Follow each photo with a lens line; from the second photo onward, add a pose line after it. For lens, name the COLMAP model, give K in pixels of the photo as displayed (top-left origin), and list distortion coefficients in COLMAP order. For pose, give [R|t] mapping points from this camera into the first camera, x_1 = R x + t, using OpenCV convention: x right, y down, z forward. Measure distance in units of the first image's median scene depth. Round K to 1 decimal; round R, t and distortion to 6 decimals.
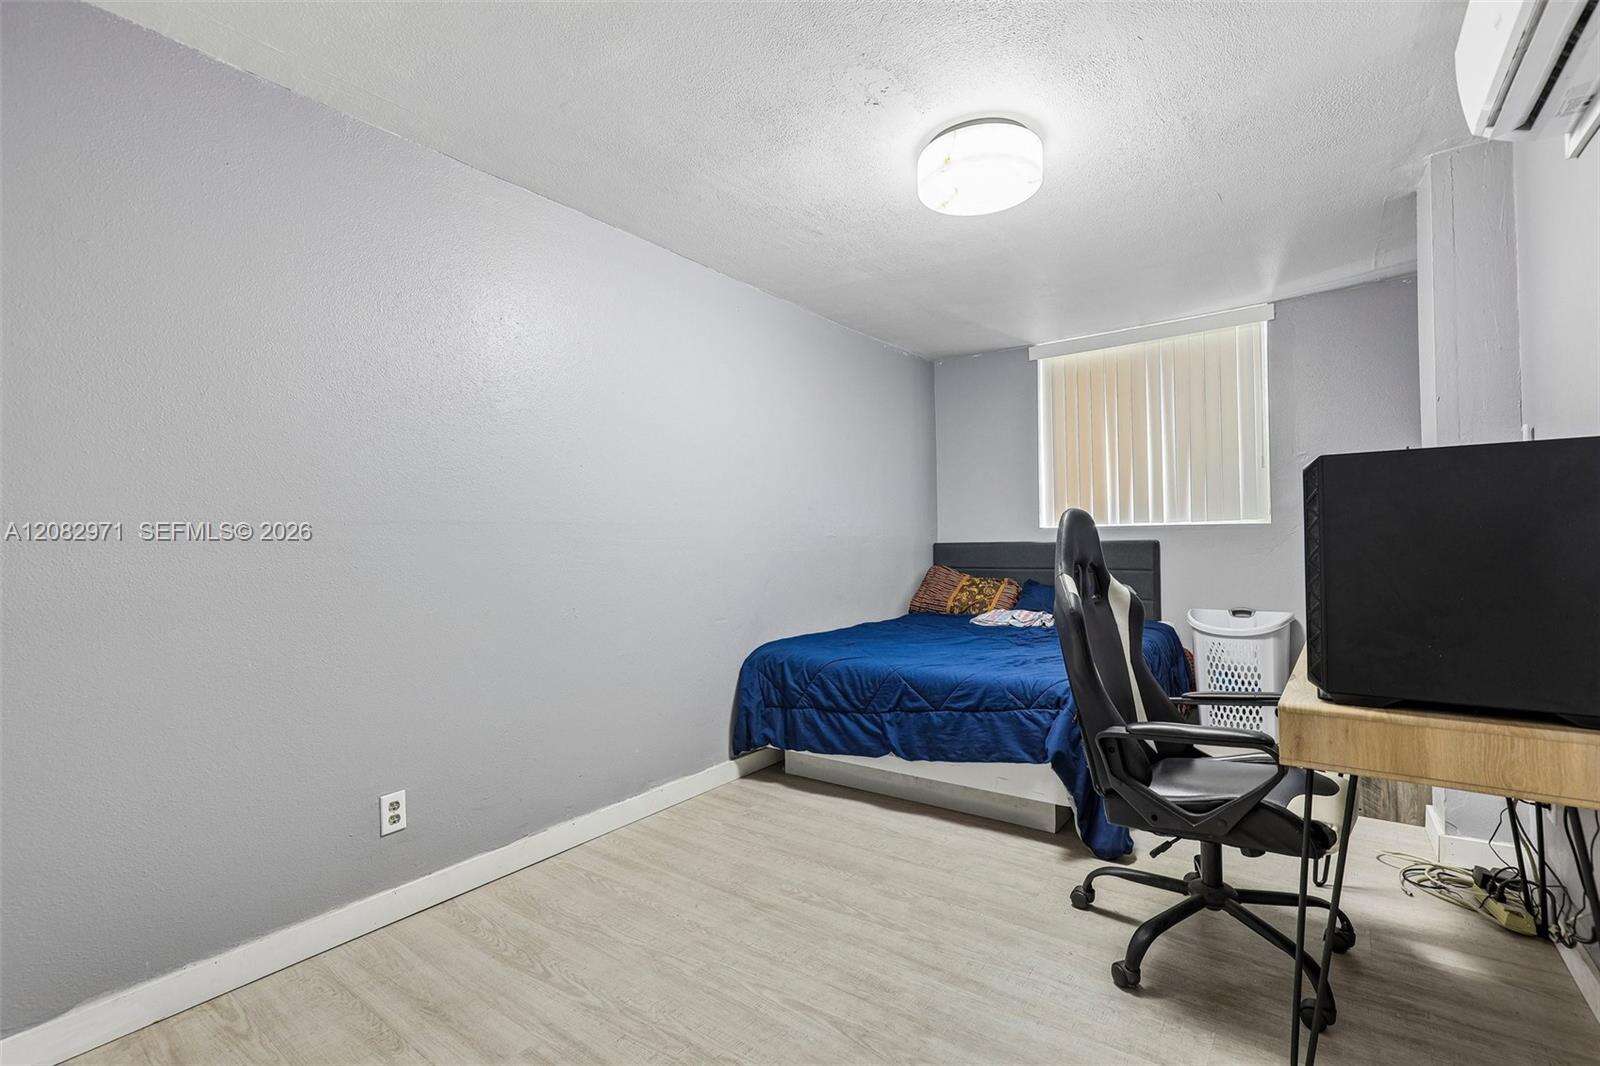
lens RADIAL K [[727.8, 0, 809.0], [0, 727.8, 538.8], [0, 0, 1]] dist [0.002118, 0.000220]
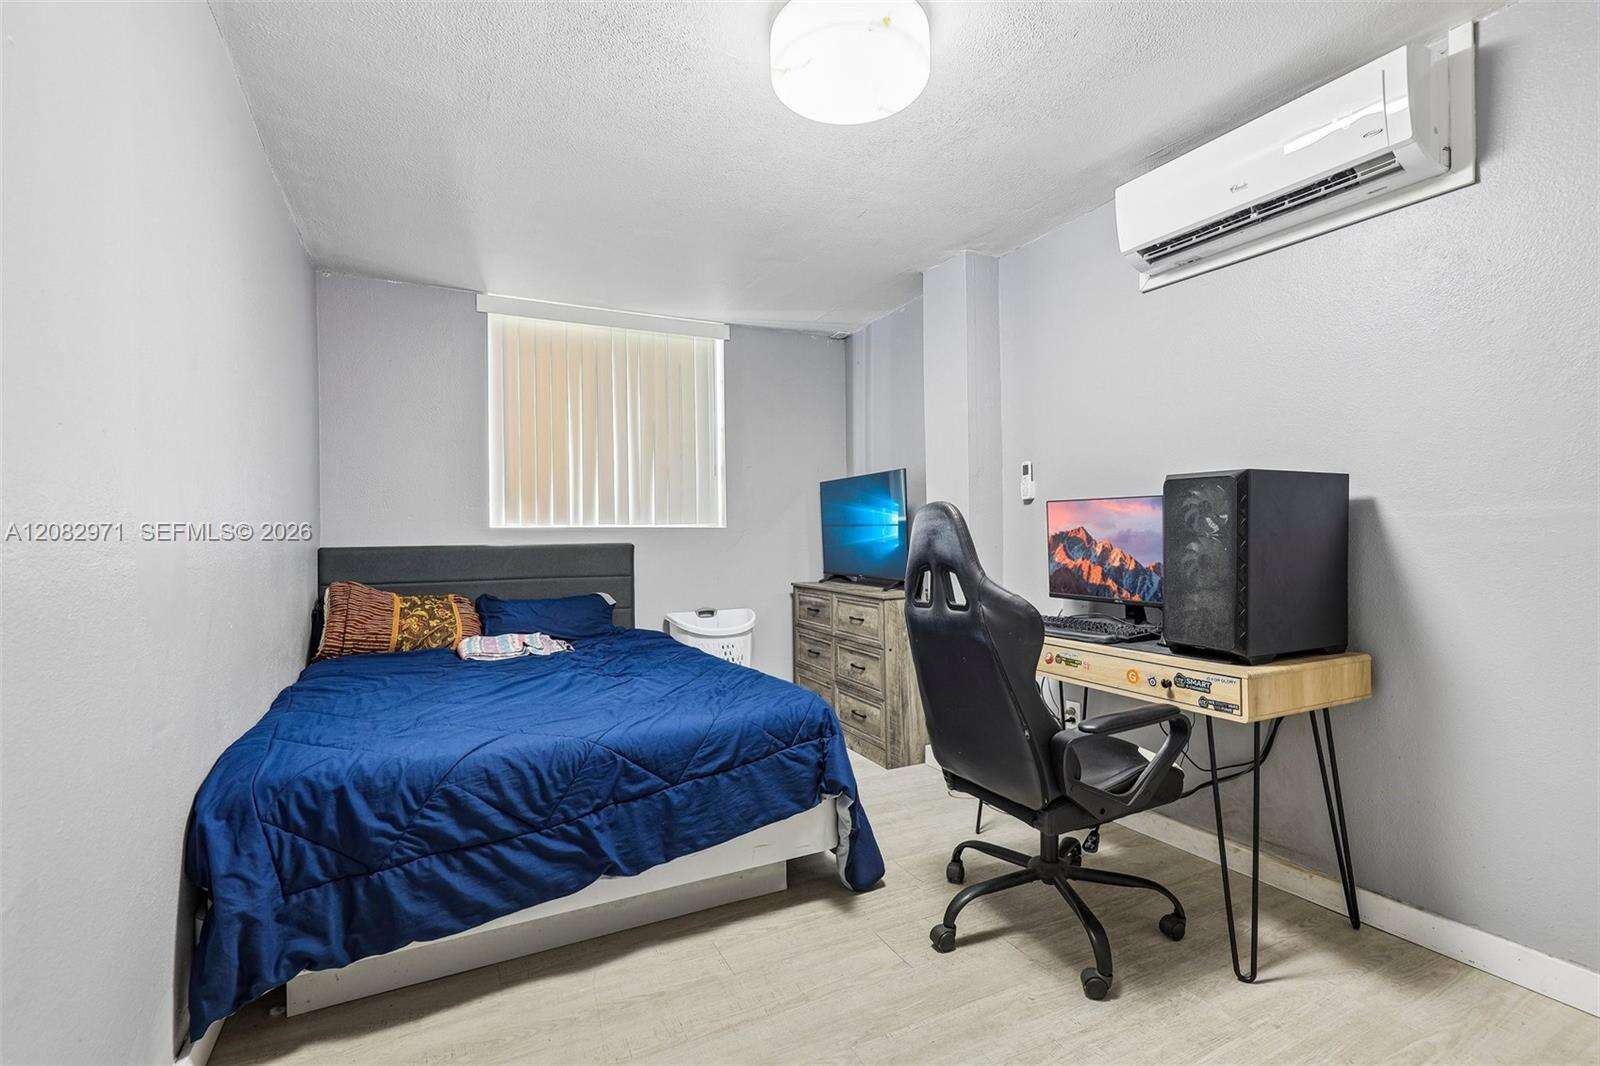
lens RADIAL K [[727.8, 0, 809.0], [0, 727.8, 538.8], [0, 0, 1]] dist [0.002118, 0.000220]
pose [[0.443923, 0.009627, 0.896013, -0.351488], [0.000625, 0.999939, -0.011053, 0.009099], [-0.896065, 0.005466, 0.443890, 0.522356]]
